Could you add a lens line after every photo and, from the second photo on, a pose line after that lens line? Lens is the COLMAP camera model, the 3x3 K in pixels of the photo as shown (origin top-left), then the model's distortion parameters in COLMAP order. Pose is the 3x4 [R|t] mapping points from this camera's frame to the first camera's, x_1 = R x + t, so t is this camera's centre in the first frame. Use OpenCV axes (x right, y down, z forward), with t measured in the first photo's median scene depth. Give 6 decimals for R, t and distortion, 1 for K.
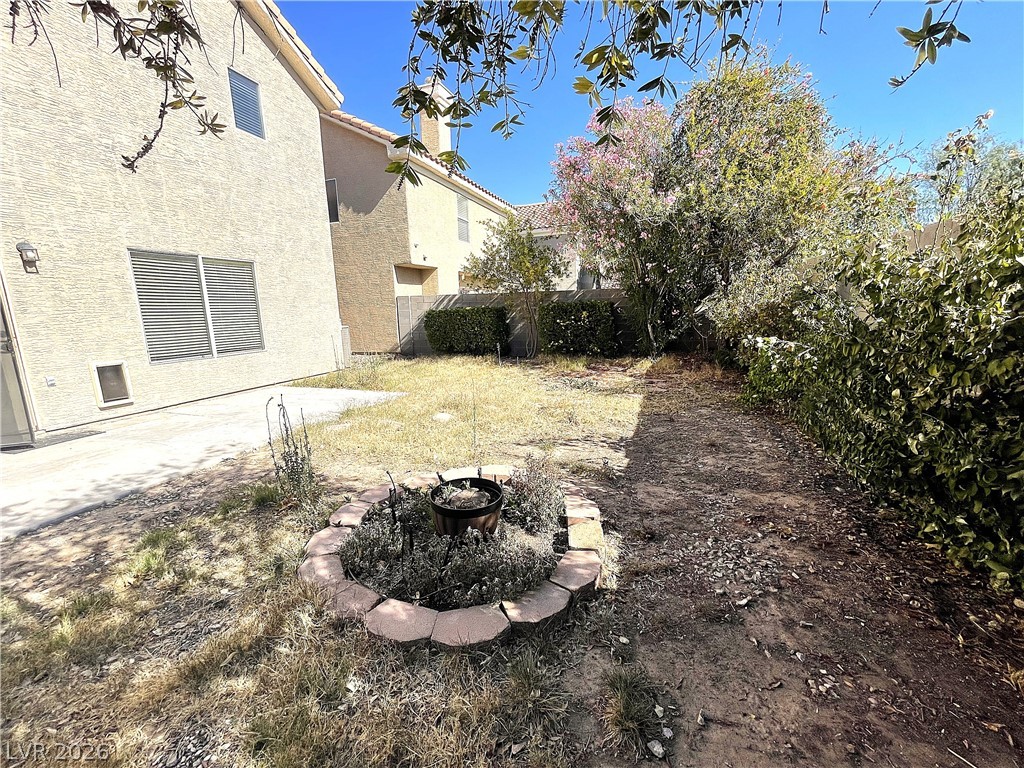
lens RADIAL K [[415.9, 0, 507.0], [0, 415.9, 387.1], [0, 0, 1]] dist [-0.000408, 0.000244]
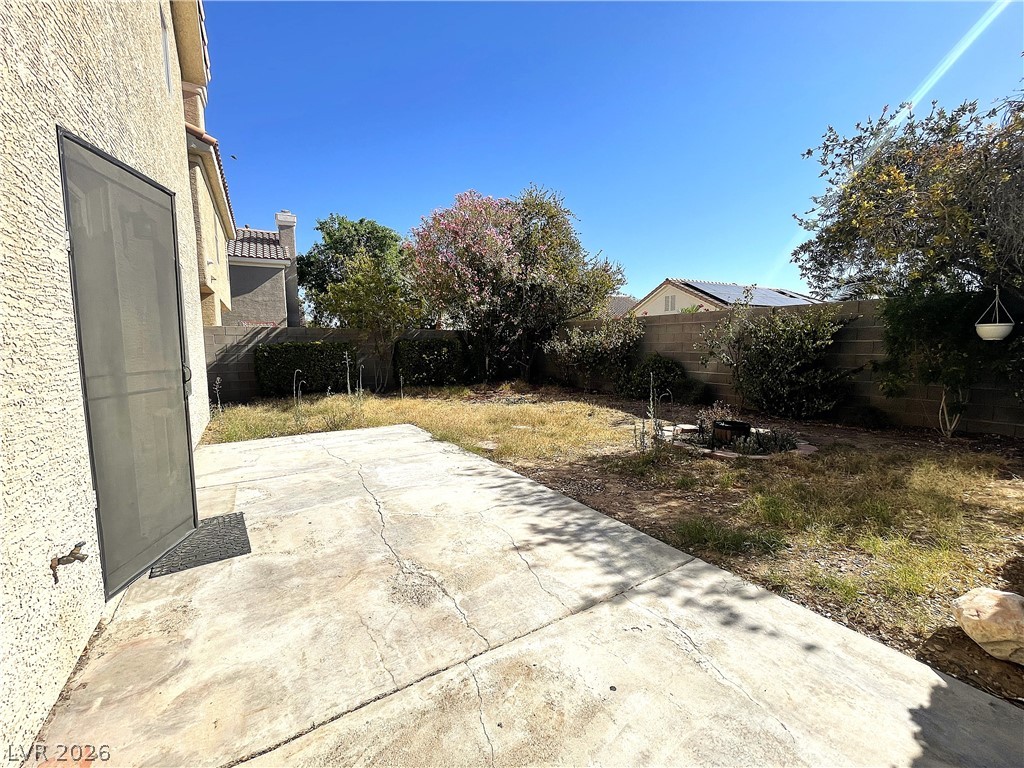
lens RADIAL K [[415.9, 0, 511.9], [0, 415.9, 381.6], [0, 0, 1]] dist [-0.000408, 0.000244]
pose [[0.632199, -0.055584, 0.772810, -1.077379], [0.146937, 0.987924, -0.049146, -0.001853], [-0.760746, 0.144625, 0.632732, 0.220747]]
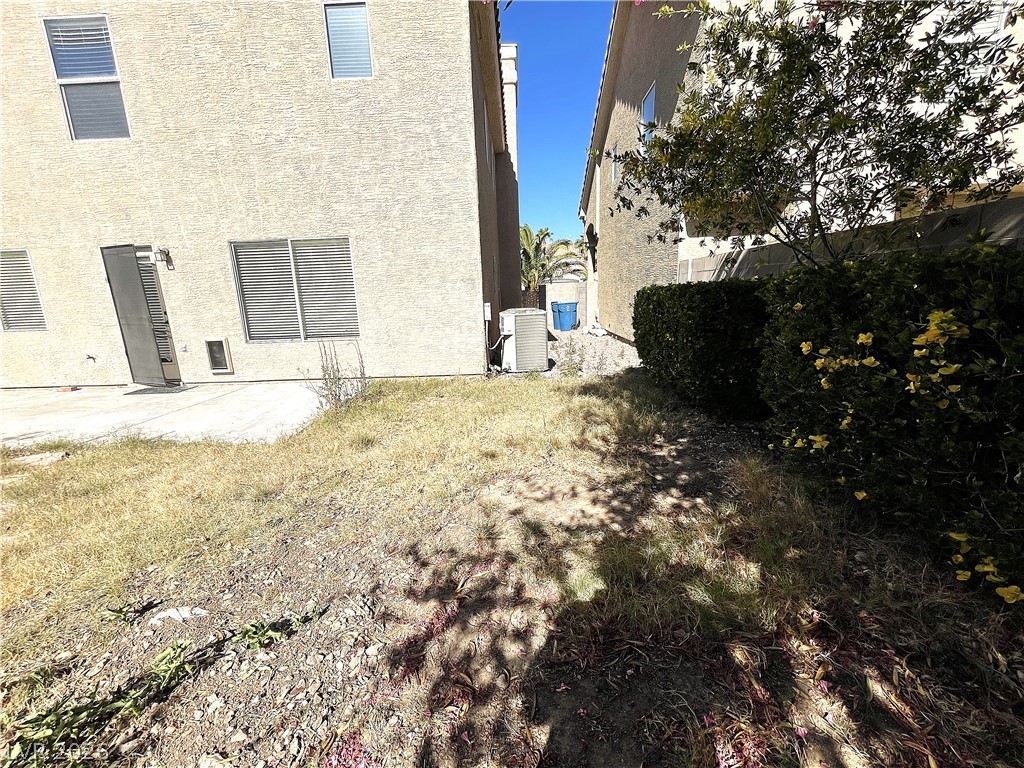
lens RADIAL K [[415.9, 0, 510.9], [0, 415.9, 385.4], [0, 0, 1]] dist [-0.000408, 0.000244]
pose [[0.311673, 0.218625, -0.924696, 0.502993], [-0.151878, 0.972121, 0.178646, -0.280702], [0.937973, 0.084762, 0.336188, 1.429124]]
